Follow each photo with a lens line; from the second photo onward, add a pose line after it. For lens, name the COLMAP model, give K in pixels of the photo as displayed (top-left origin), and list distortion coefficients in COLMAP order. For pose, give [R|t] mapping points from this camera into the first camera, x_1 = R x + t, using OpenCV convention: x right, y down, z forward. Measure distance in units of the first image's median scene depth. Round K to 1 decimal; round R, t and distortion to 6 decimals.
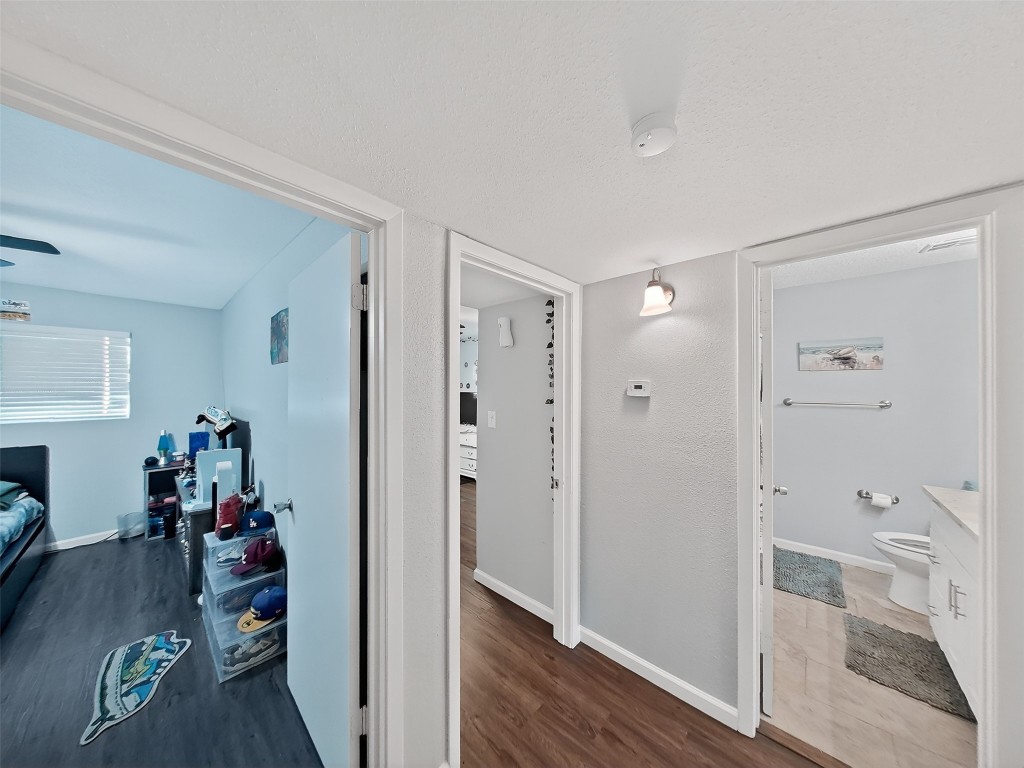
lens RADIAL K [[321.8, 0, 512.0], [0, 321.8, 384.0], [0, 0, 1]] dist [-0.000618, -0.000021]
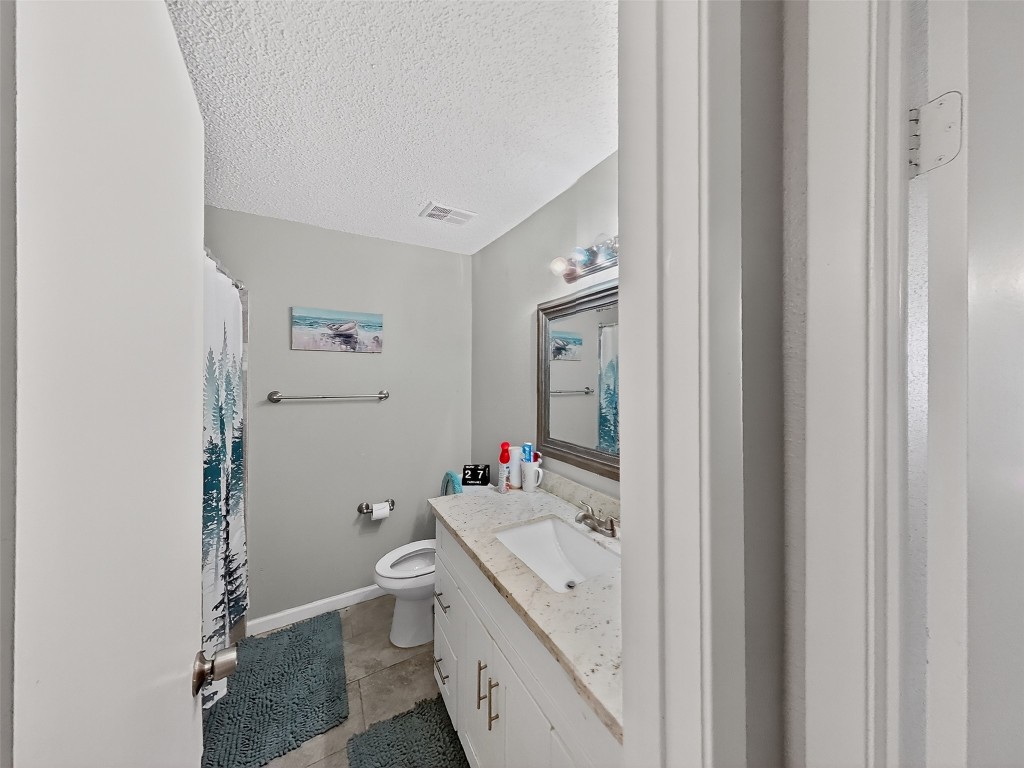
lens RADIAL K [[321.8, 0, 512.0], [0, 321.8, 384.0], [0, 0, 1]] dist [-0.000618, -0.000021]
pose [[0.268505, 0.002964, 0.963274, 0.420232], [-0.005156, 0.999985, -0.001640, 0.032208], [-0.963264, -0.004526, 0.268516, 0.429943]]
